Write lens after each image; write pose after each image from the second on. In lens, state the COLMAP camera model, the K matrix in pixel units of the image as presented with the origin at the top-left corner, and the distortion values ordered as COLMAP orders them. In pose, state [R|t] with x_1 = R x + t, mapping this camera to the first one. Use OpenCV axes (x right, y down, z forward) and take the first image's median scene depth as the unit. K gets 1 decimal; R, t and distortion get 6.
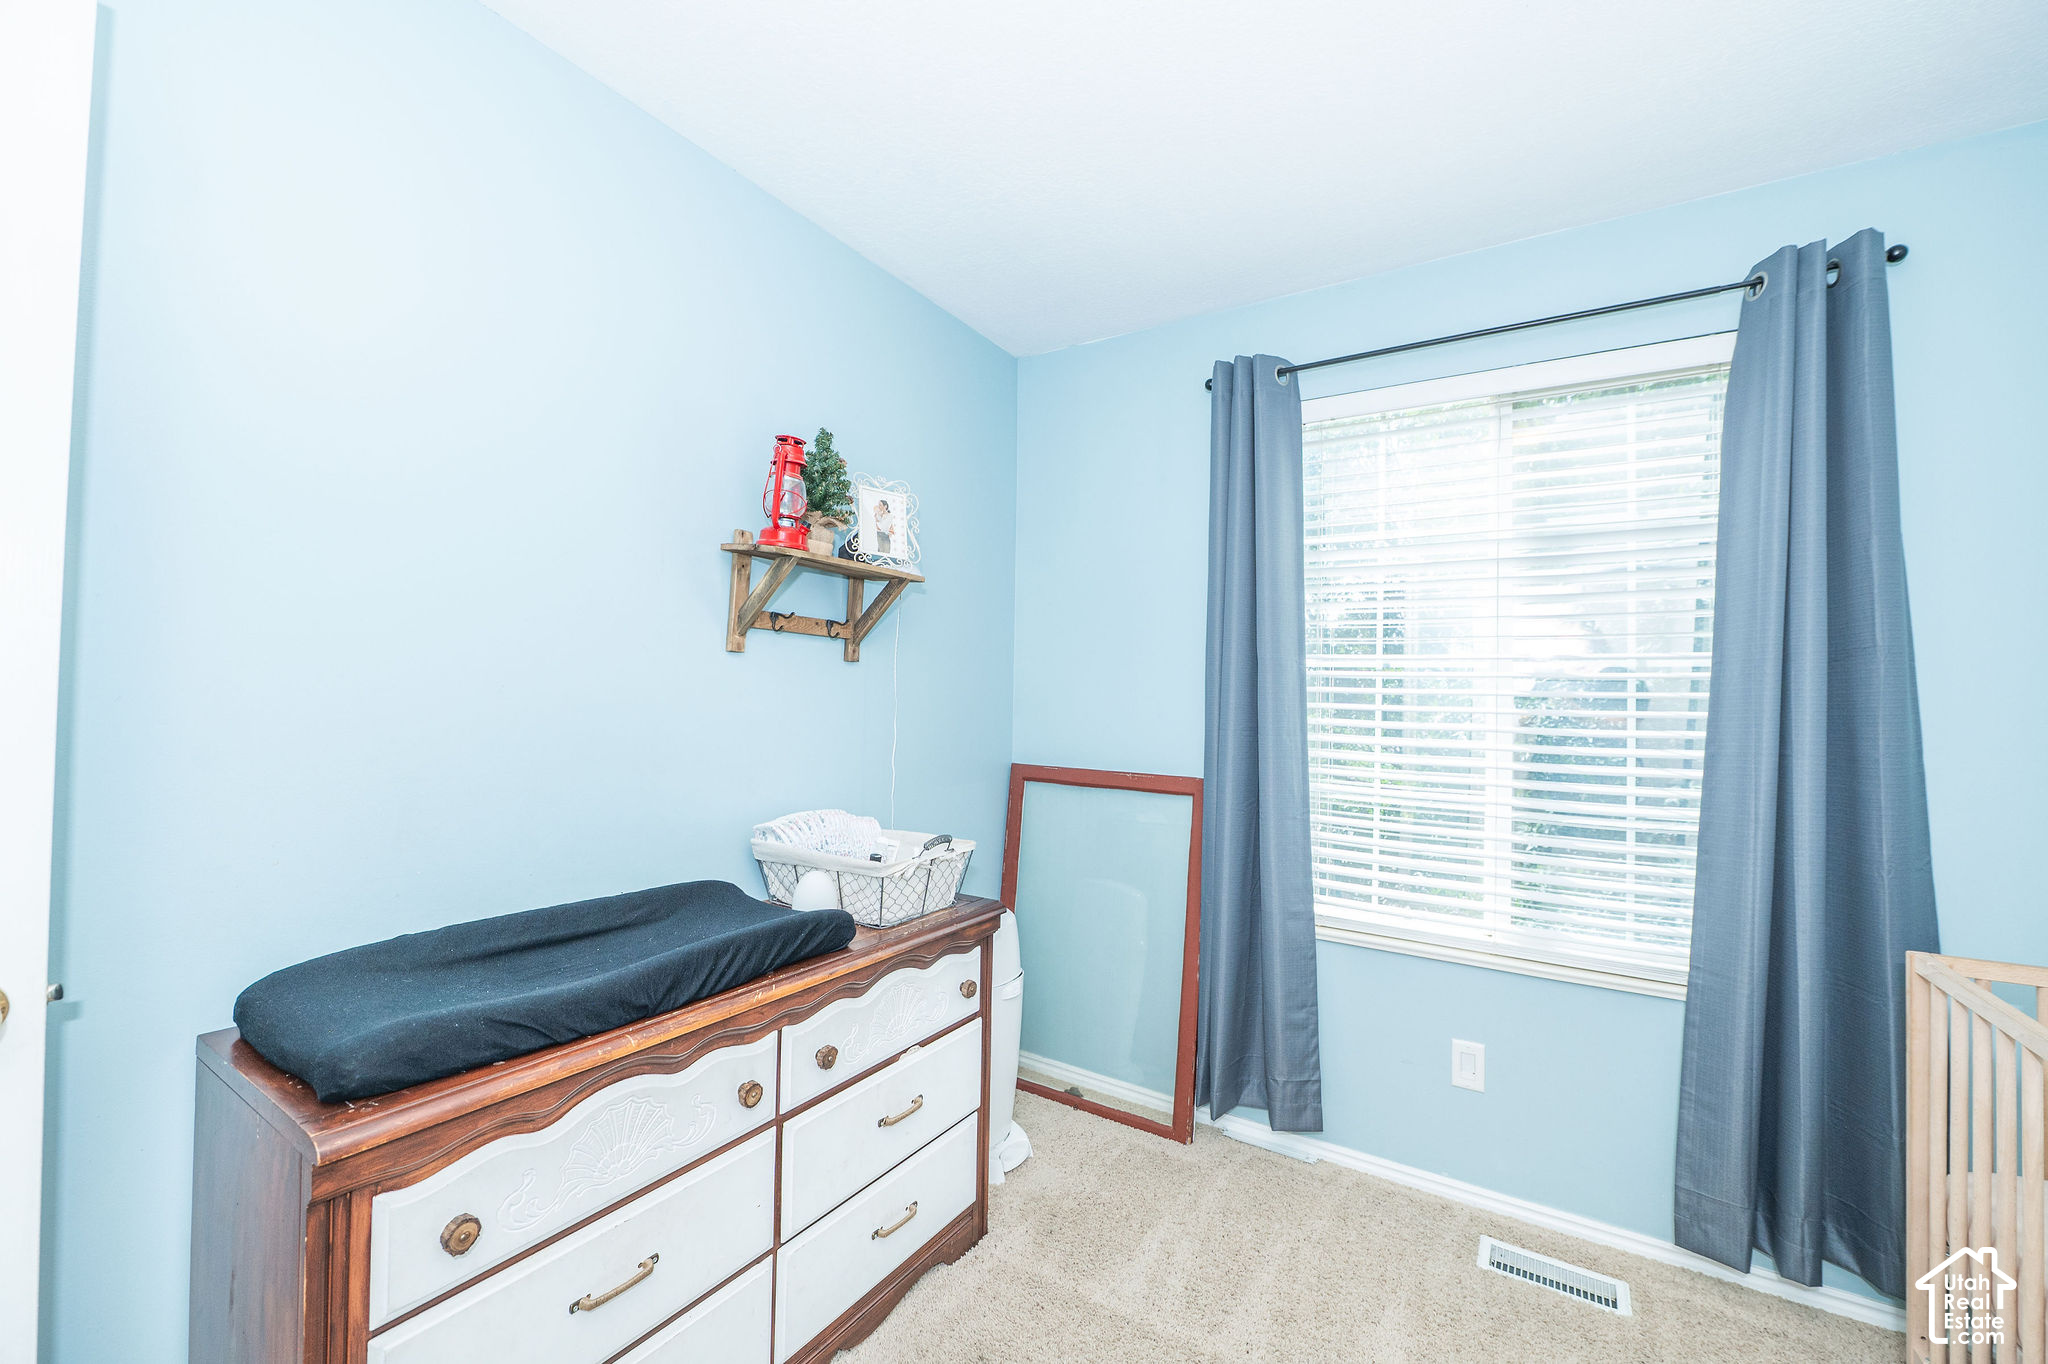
lens RADIAL K [[819.6, 0, 1021.0], [0, 819.6, 672.7], [0, 0, 1]] dist [-0.002721, -0.000147]
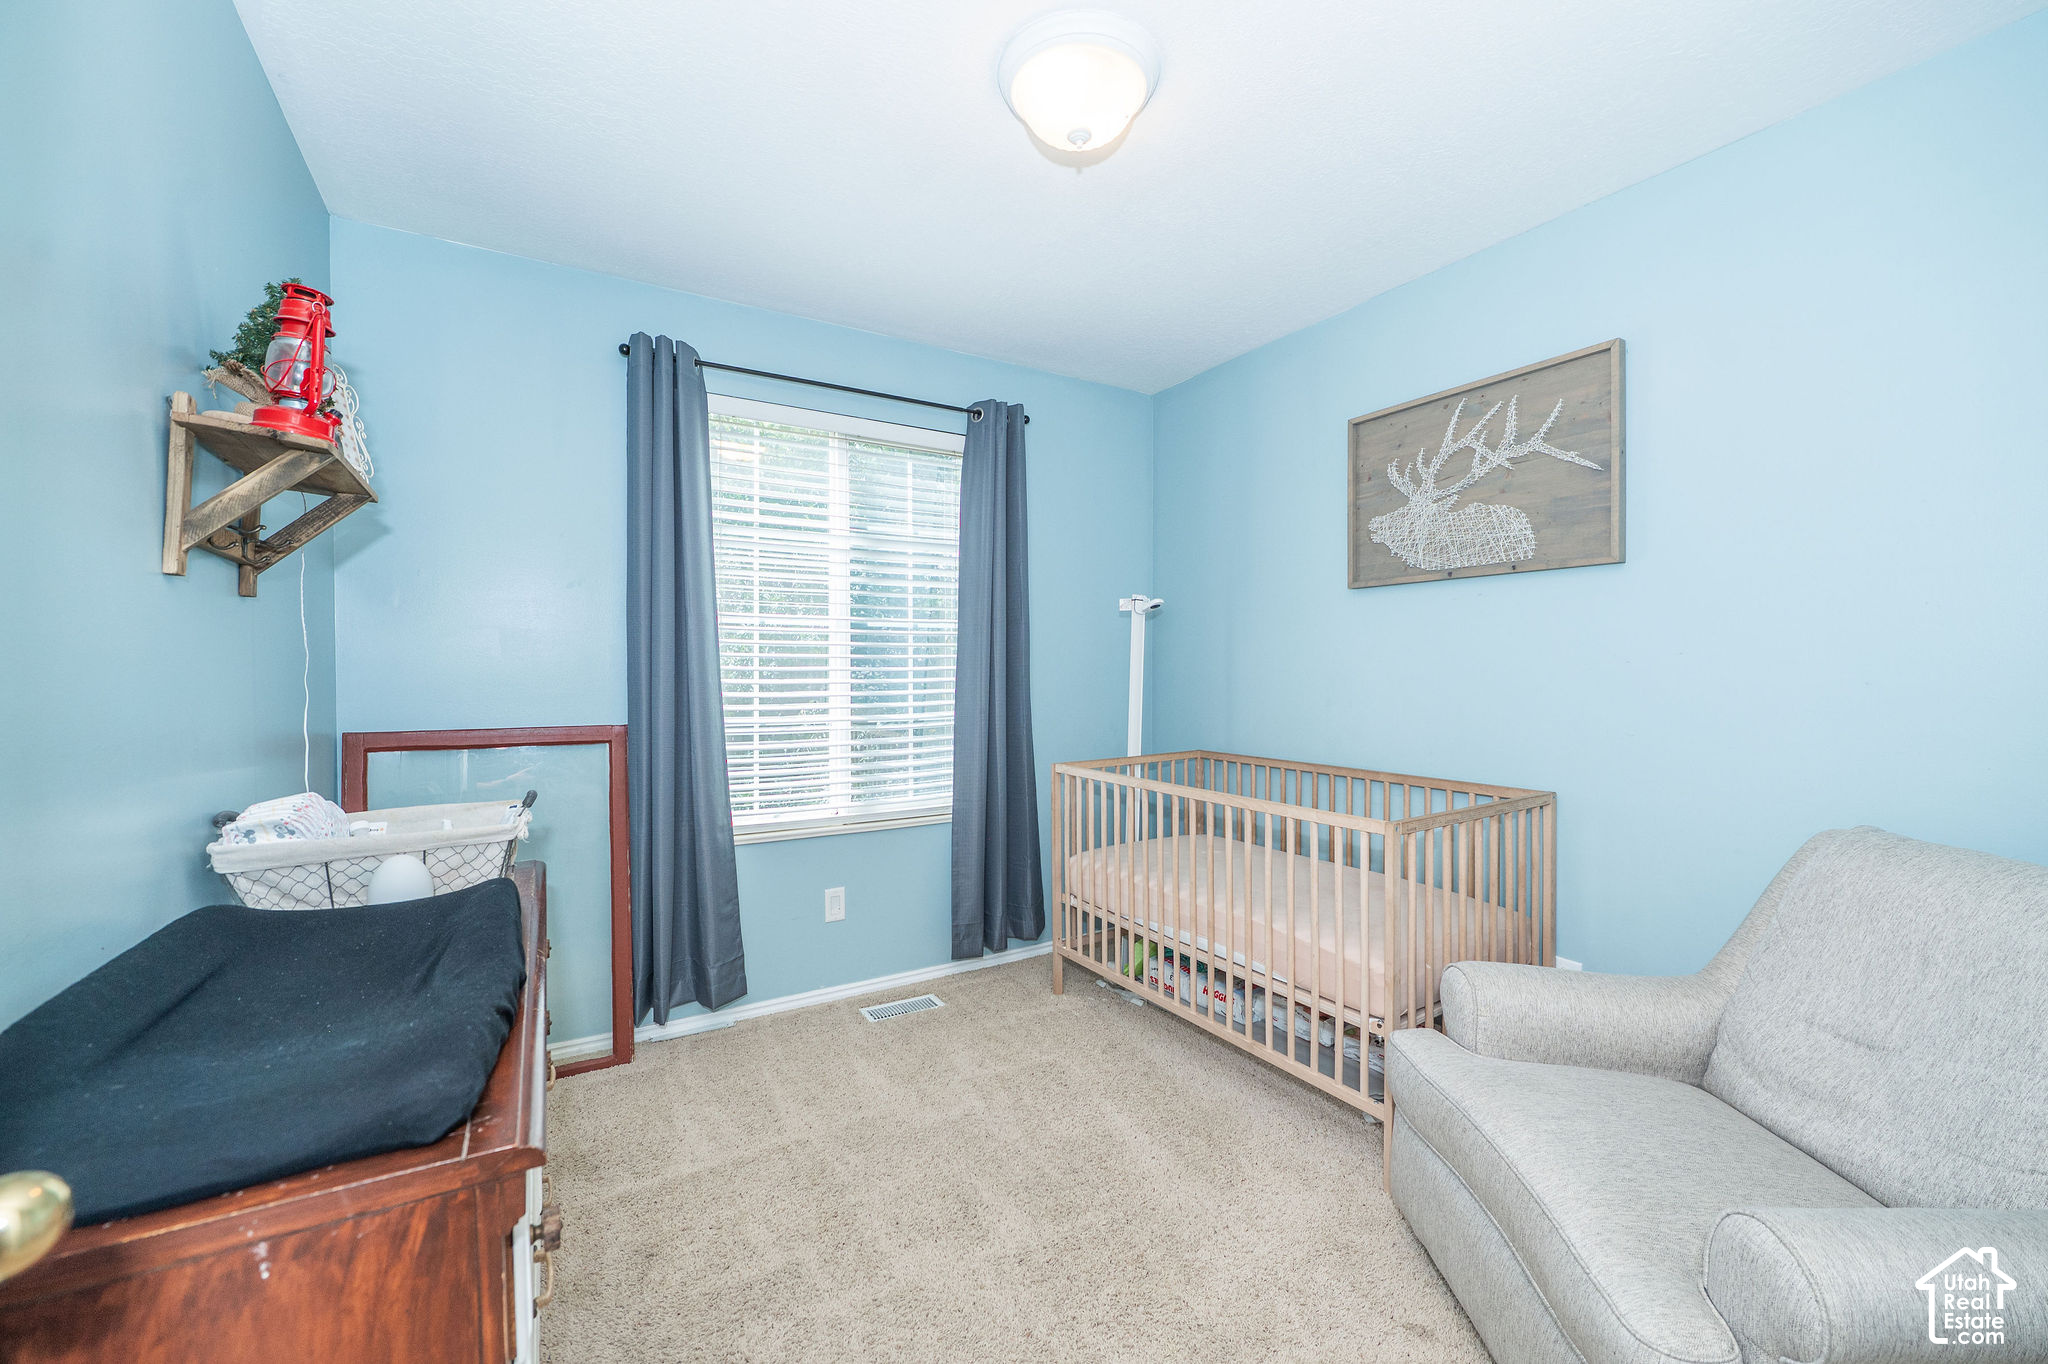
lens RADIAL K [[819.6, 0, 1018.0], [0, 819.6, 684.5], [0, 0, 1]] dist [-0.002721, -0.000147]
pose [[0.461495, -0.038234, 0.886318, -0.552343], [-0.008737, 0.998827, 0.047637, 0.024066], [-0.887100, -0.029728, 0.460619, 0.070528]]
